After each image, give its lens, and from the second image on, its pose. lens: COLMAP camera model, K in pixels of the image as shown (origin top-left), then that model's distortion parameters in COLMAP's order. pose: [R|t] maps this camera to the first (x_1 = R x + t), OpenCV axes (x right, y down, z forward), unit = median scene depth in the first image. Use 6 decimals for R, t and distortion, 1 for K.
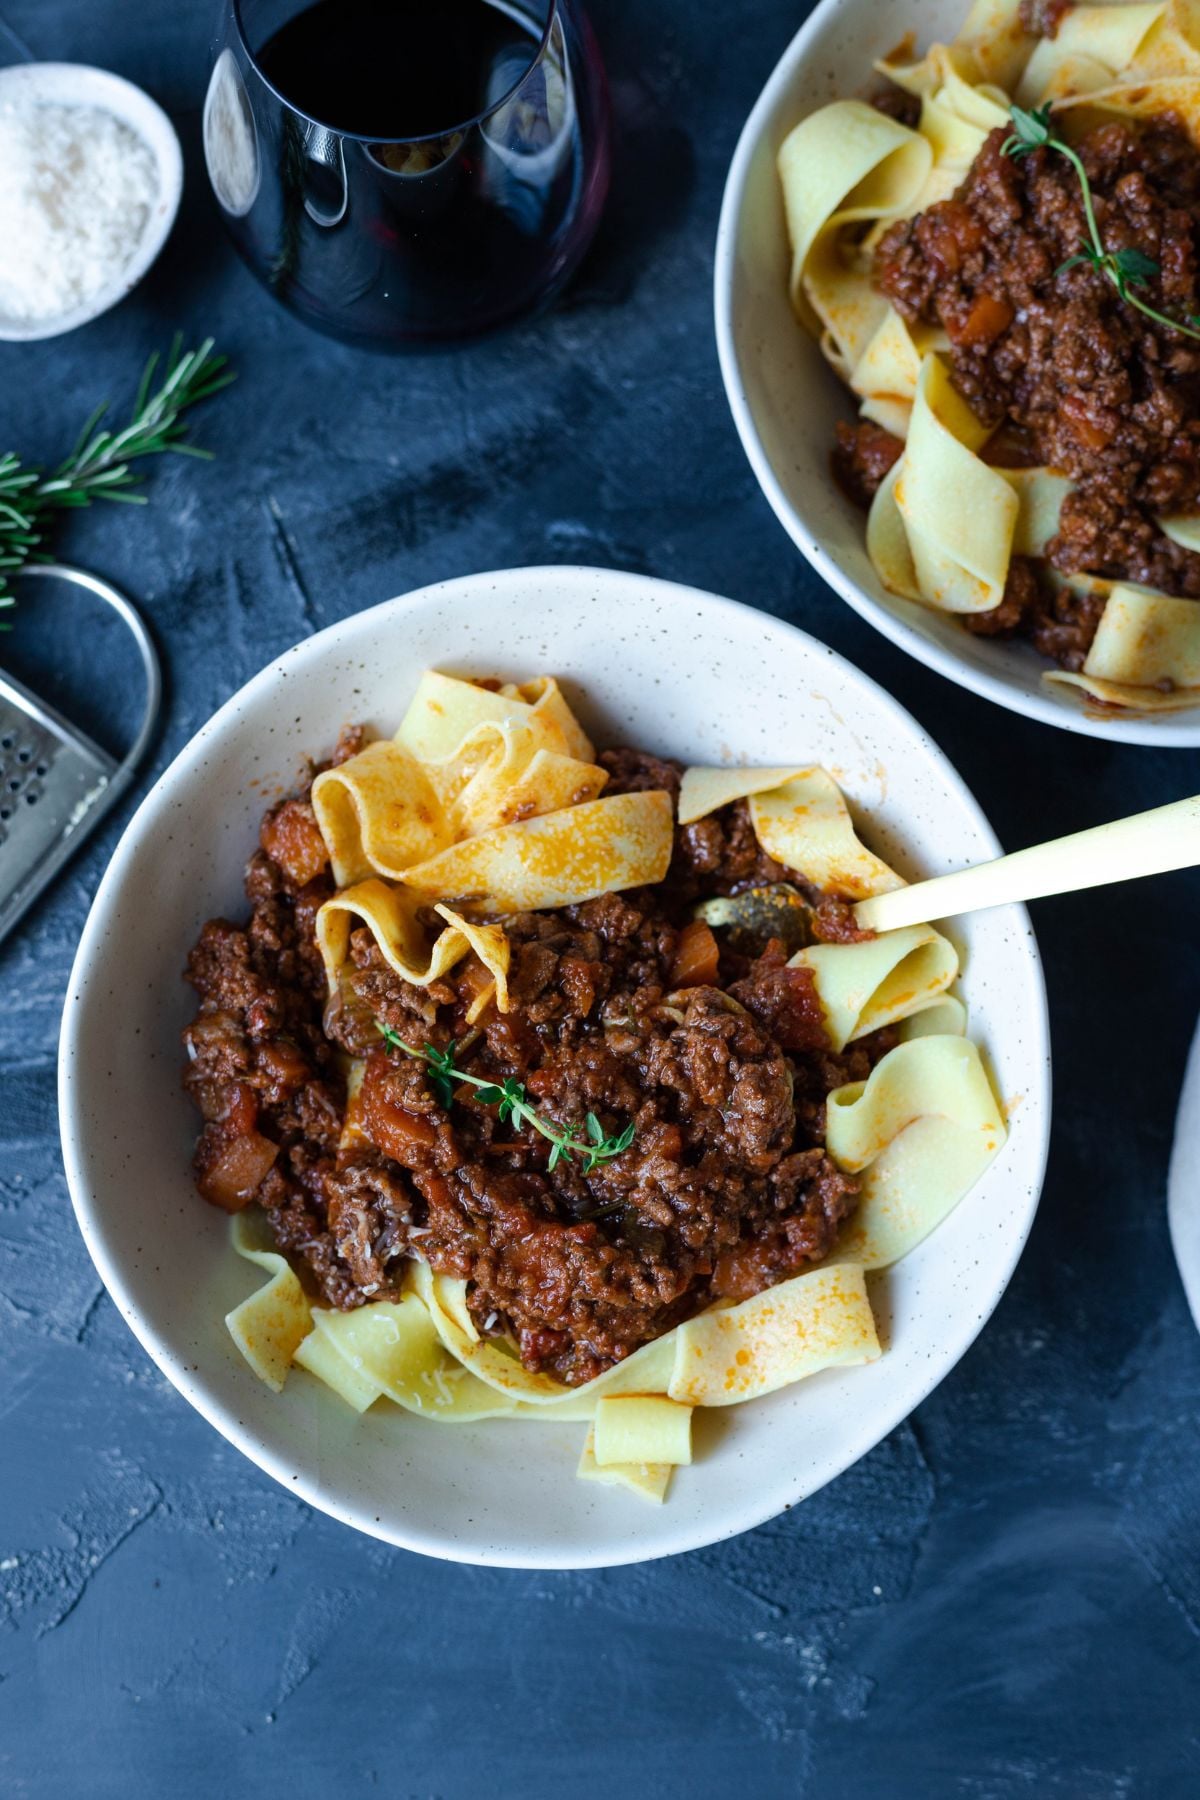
lens RADIAL K [[2800.8, 0, 592.8], [0, 2800.8, 895.3], [0, 0, 1]] dist [-0.005562, 0.000000]
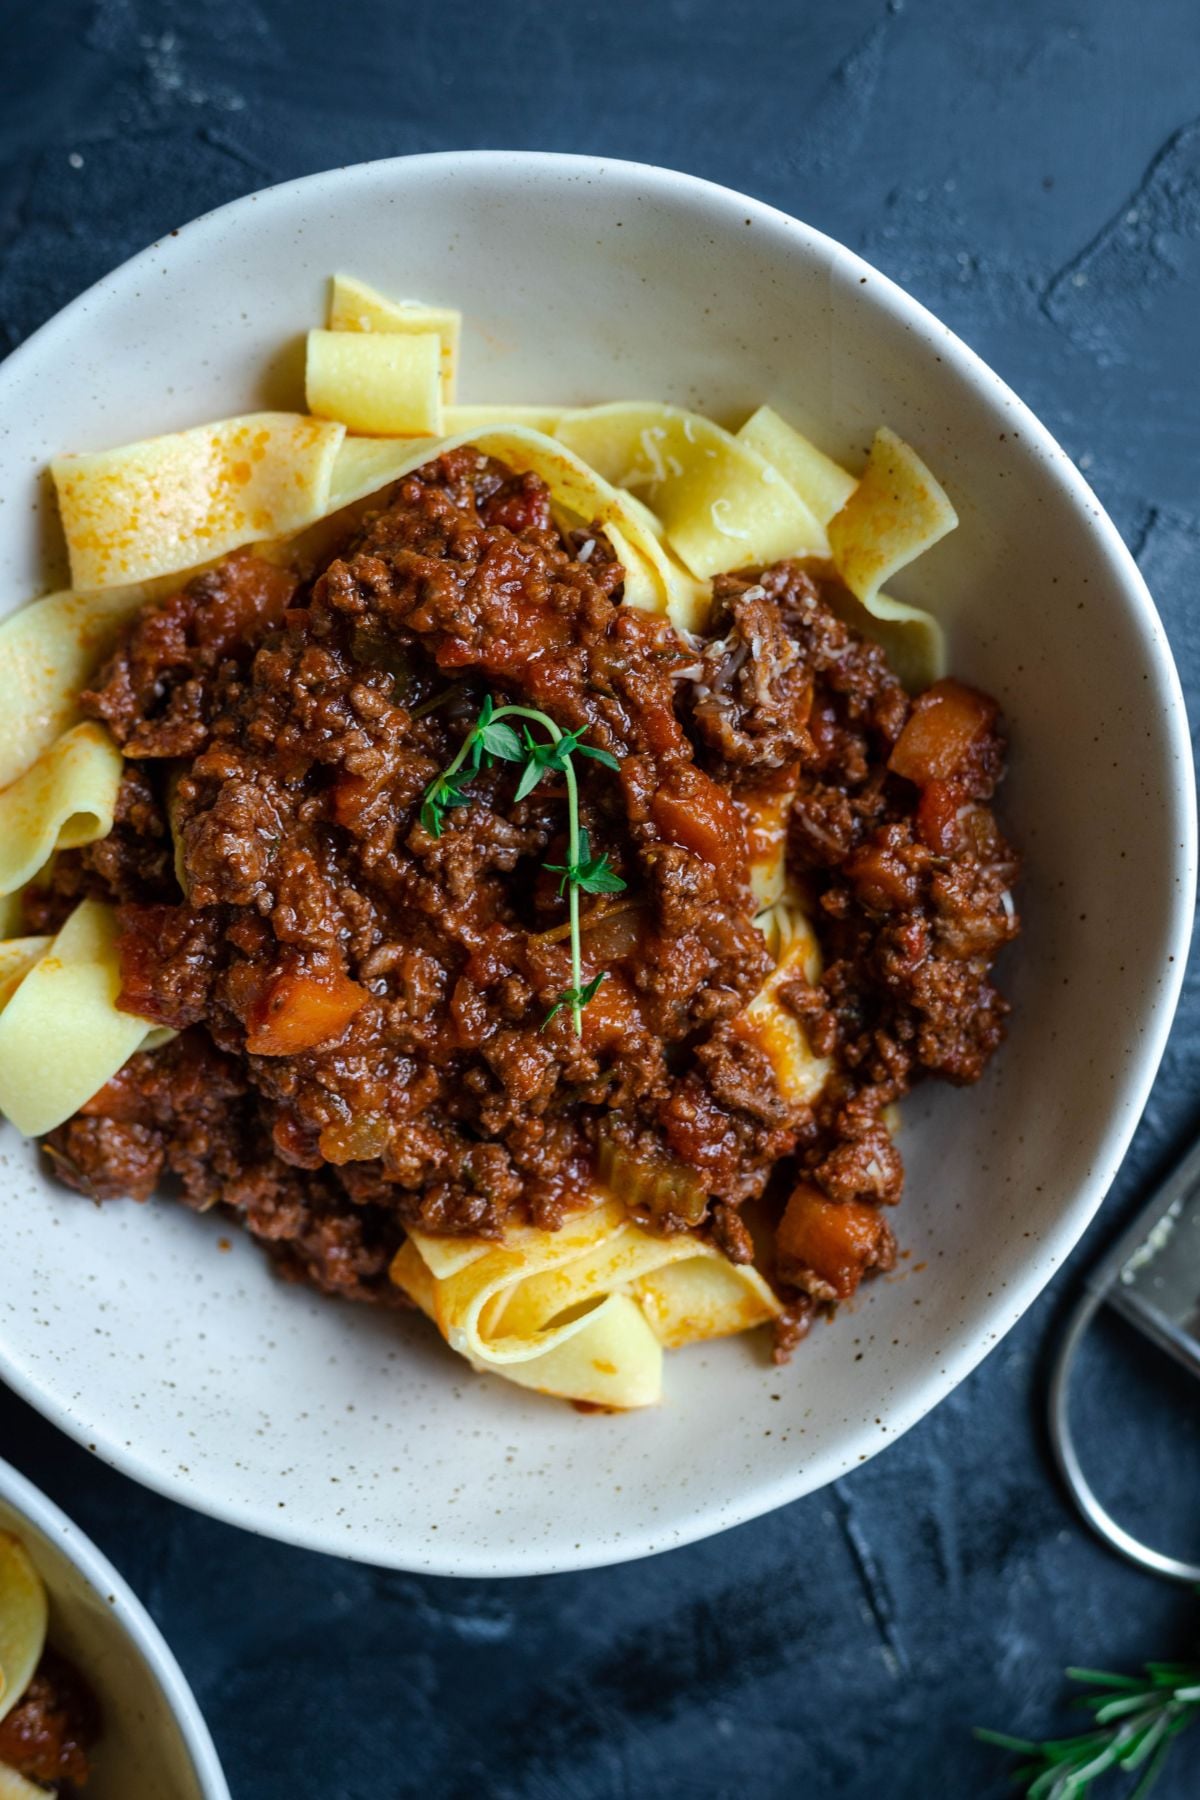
lens RADIAL K [[2800.8, 0, 562.4], [0, 2800.8, 920.1], [0, 0, 1]] dist [-0.005562, 0.000000]
pose [[-0.999924, -0.011384, -0.004727, -0.024425], [0.010837, -0.994630, 0.102930, -0.022311], [-0.005873, 0.102871, 0.994677, 0.264594]]
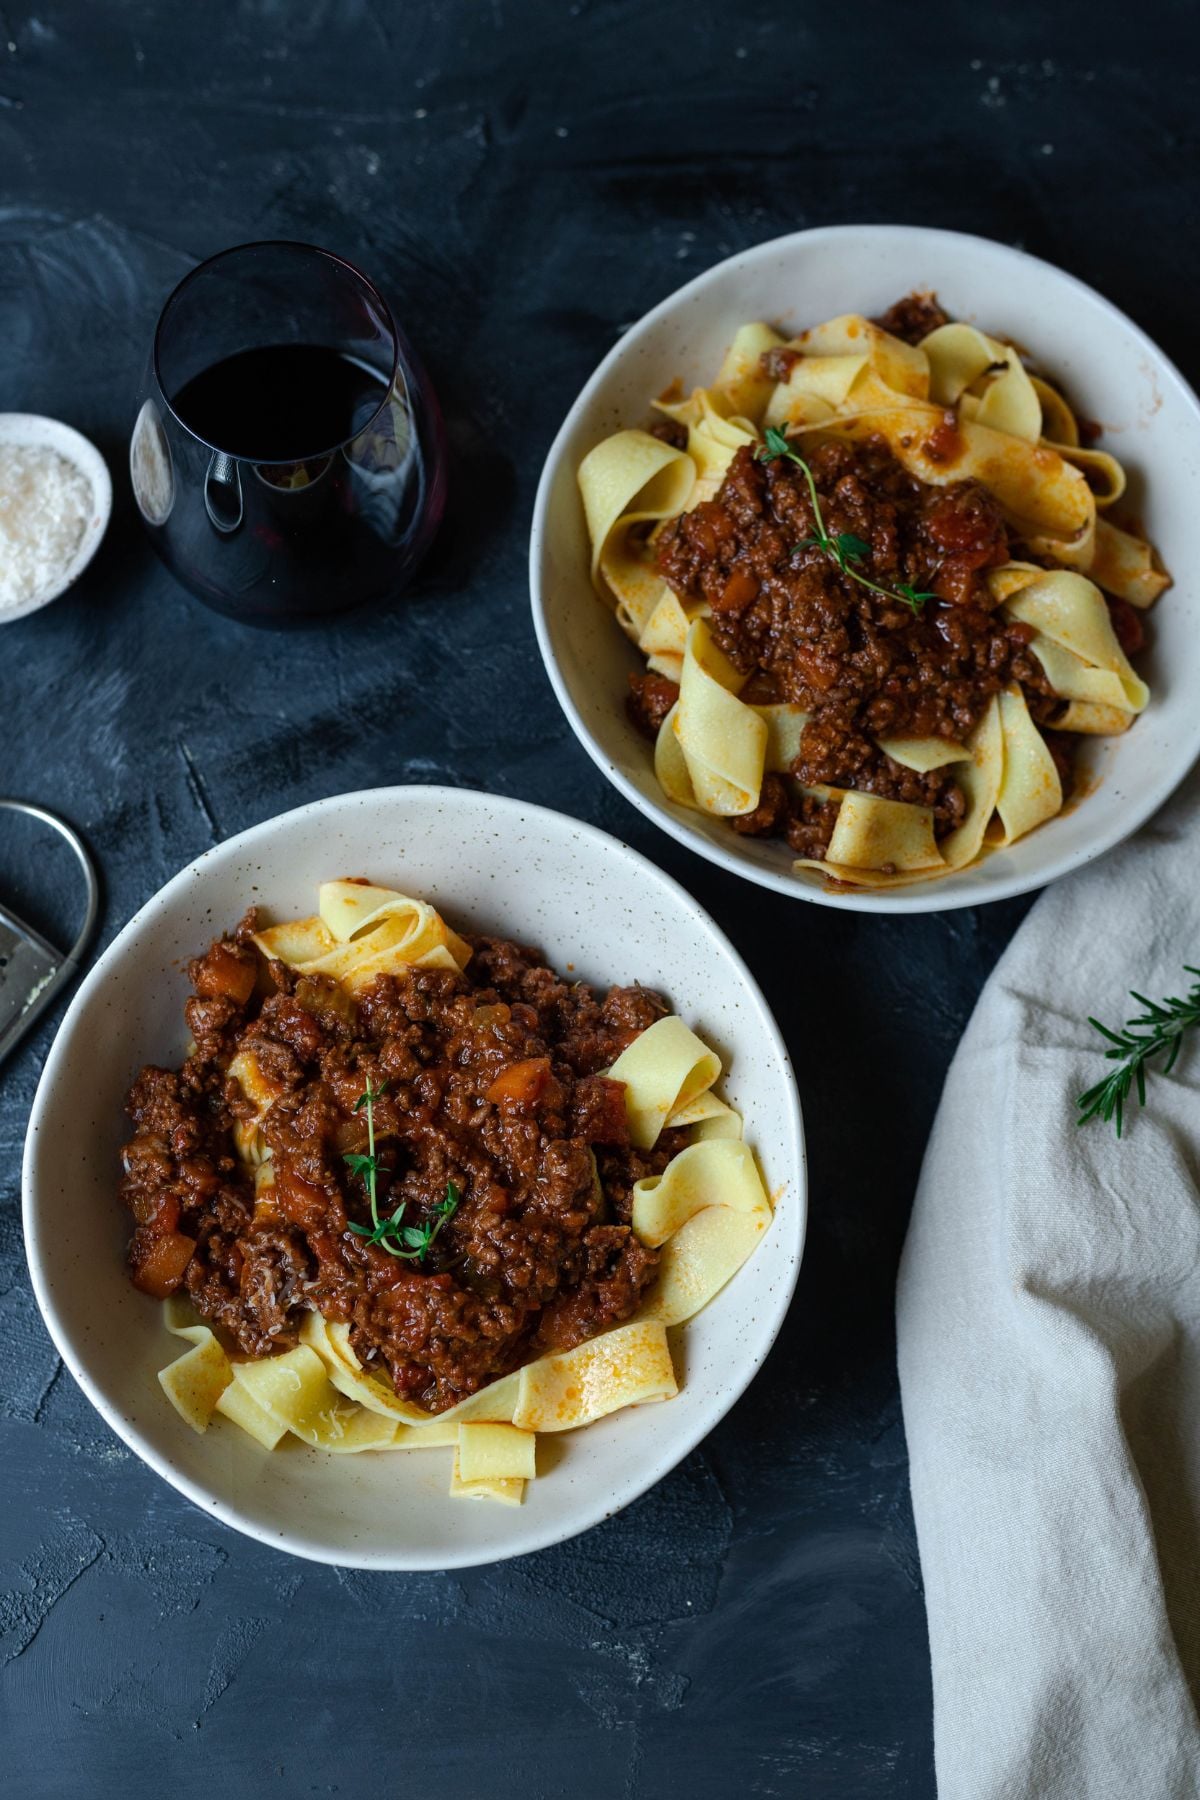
lens RADIAL K [[2800.8, 0, 605.1], [0, 2800.8, 902.1], [0, 0, 1]] dist [-0.005562, 0.000000]
pose [[0.998753, -0.023299, 0.044146, 0.017481], [0.028402, 0.992521, -0.118723, 0.087127], [-0.041050, 0.119829, 0.991946, -0.260798]]
